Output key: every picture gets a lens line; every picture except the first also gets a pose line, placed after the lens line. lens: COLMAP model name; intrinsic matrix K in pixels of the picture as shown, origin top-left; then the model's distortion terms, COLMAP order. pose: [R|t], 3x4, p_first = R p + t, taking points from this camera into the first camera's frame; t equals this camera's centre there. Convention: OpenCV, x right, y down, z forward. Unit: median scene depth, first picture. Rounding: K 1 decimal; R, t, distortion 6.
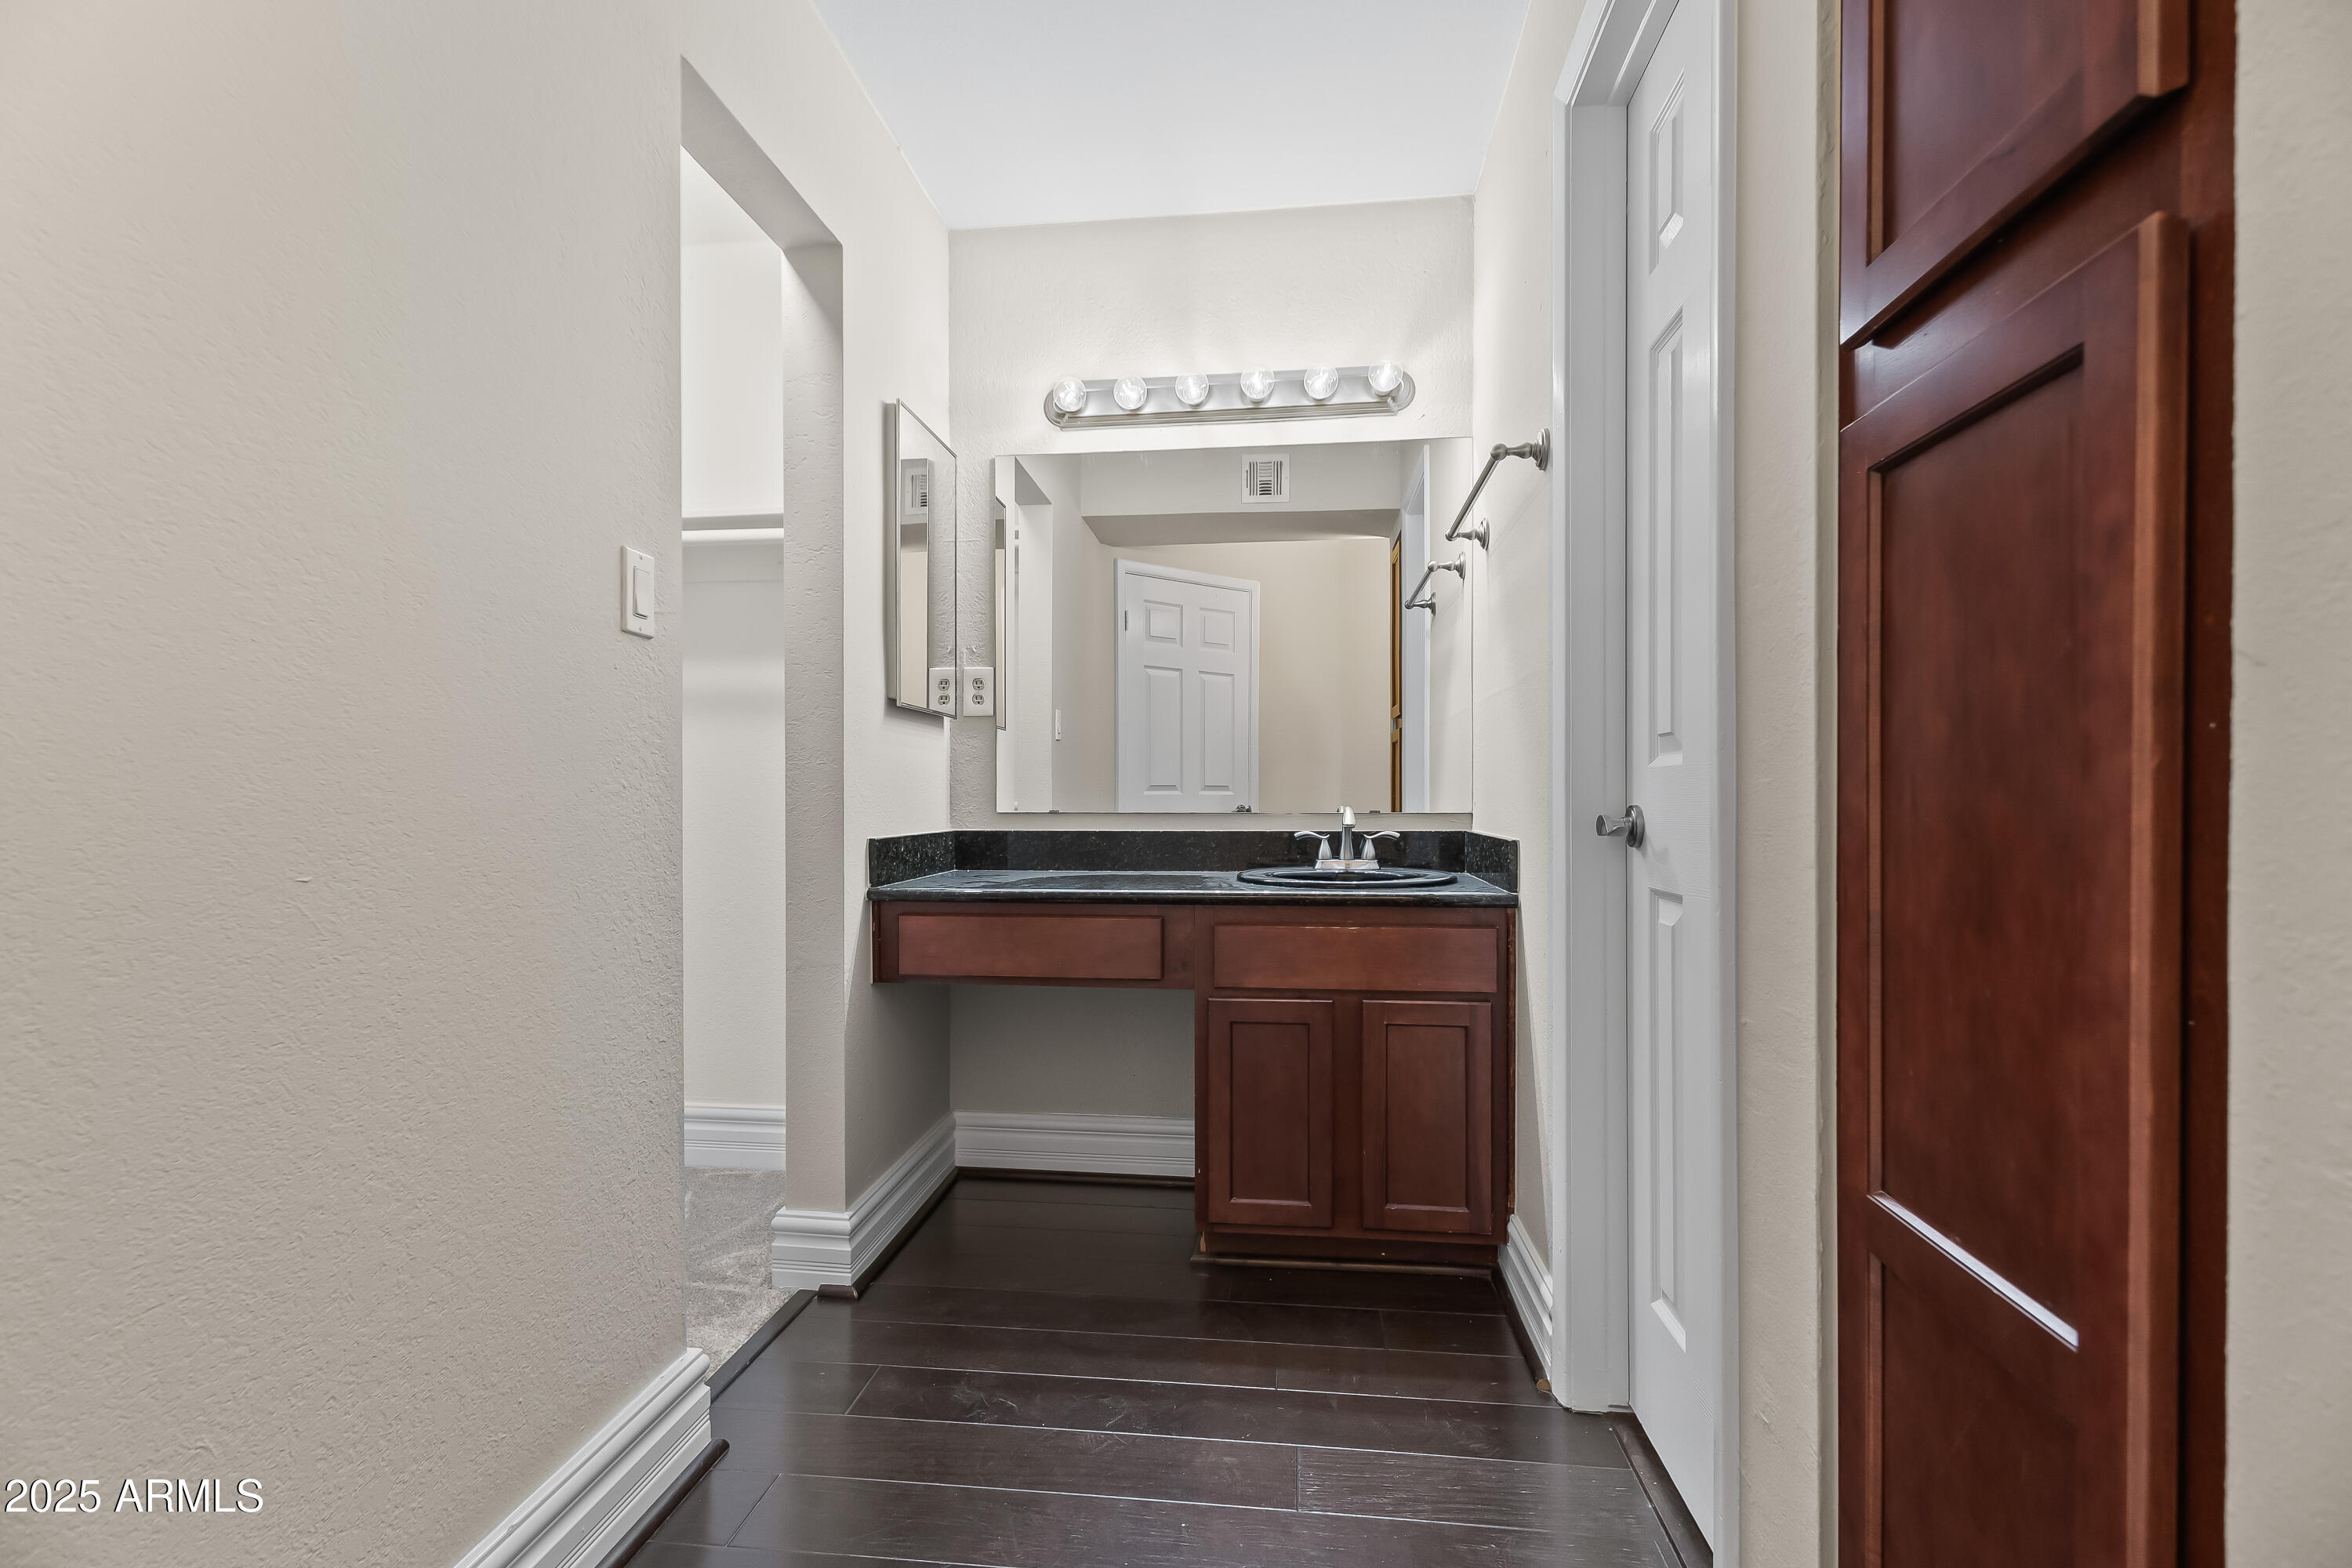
lens RADIAL K [[1080.0, 0, 1176.9], [0, 1080.0, 785.1], [0, 0, 1]] dist [0.005697, -0.000194]
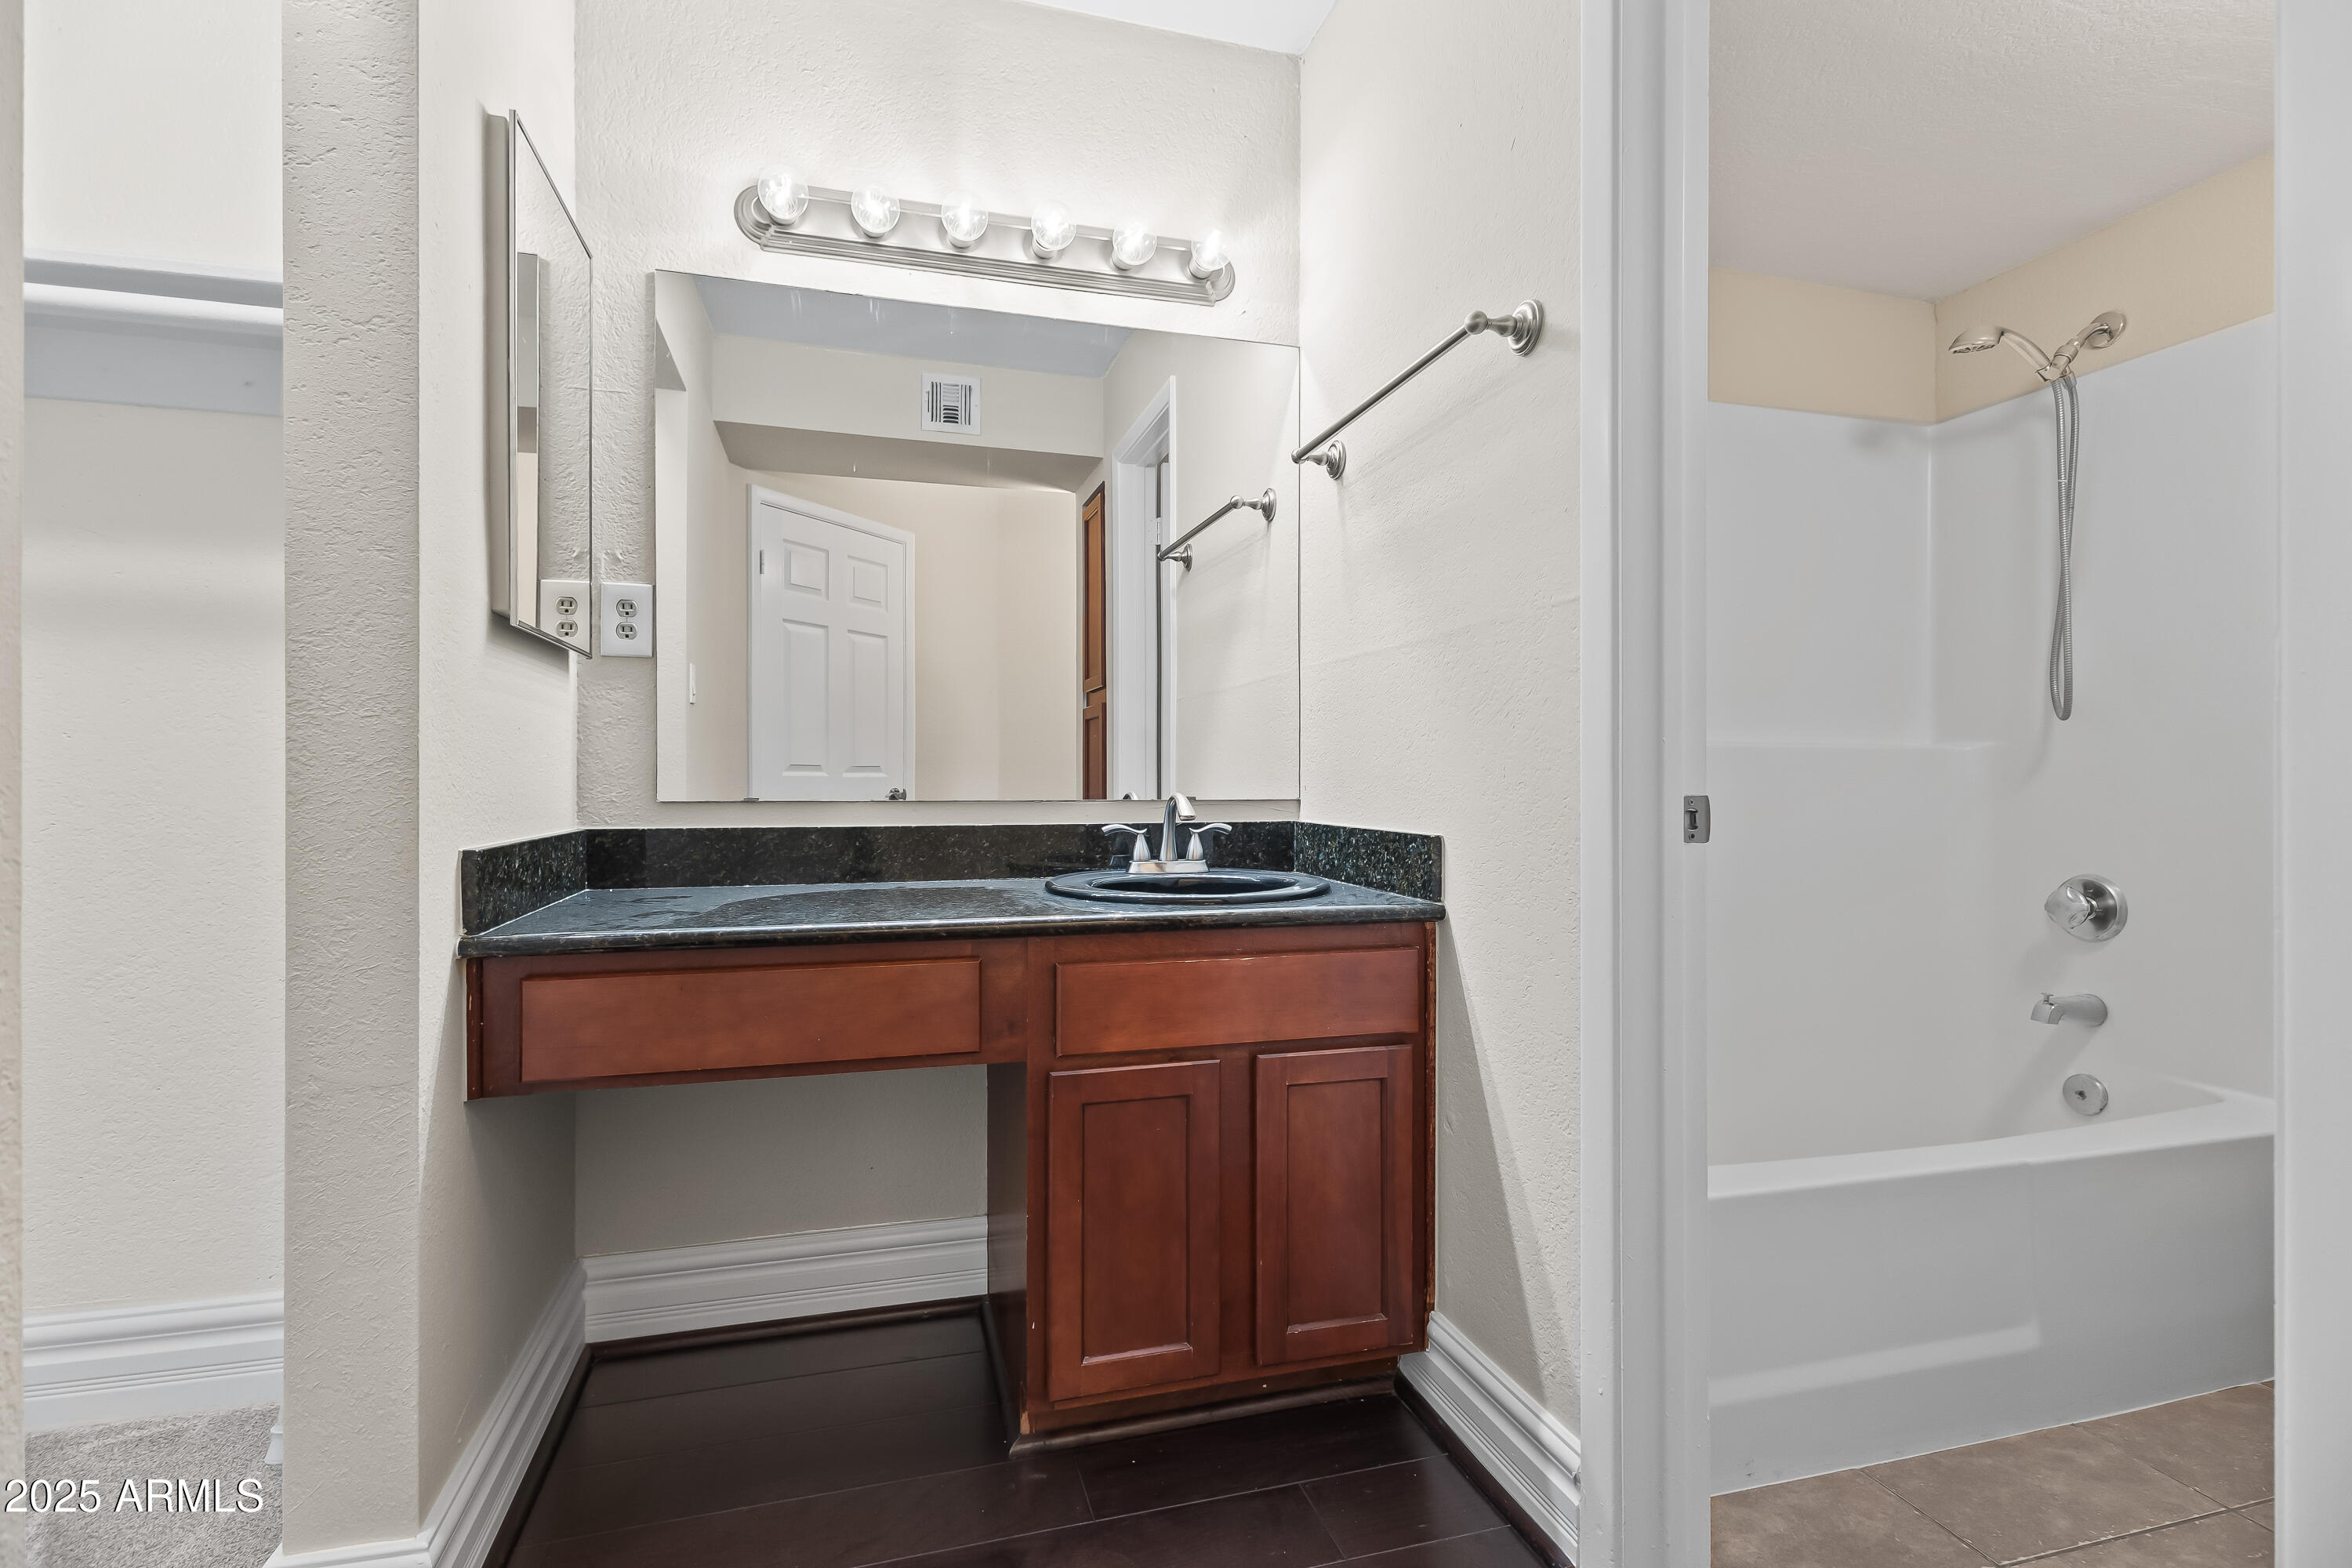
lens RADIAL K [[1080.0, 0, 1187.0], [0, 1080.0, 771.7], [0, 0, 1]] dist [0.005697, -0.000194]
pose [[0.926441, 0.005434, 0.376401, -0.125096], [-0.006961, 0.999972, 0.002696, 0.002909], [-0.376376, -0.005118, 0.926453, 0.277656]]
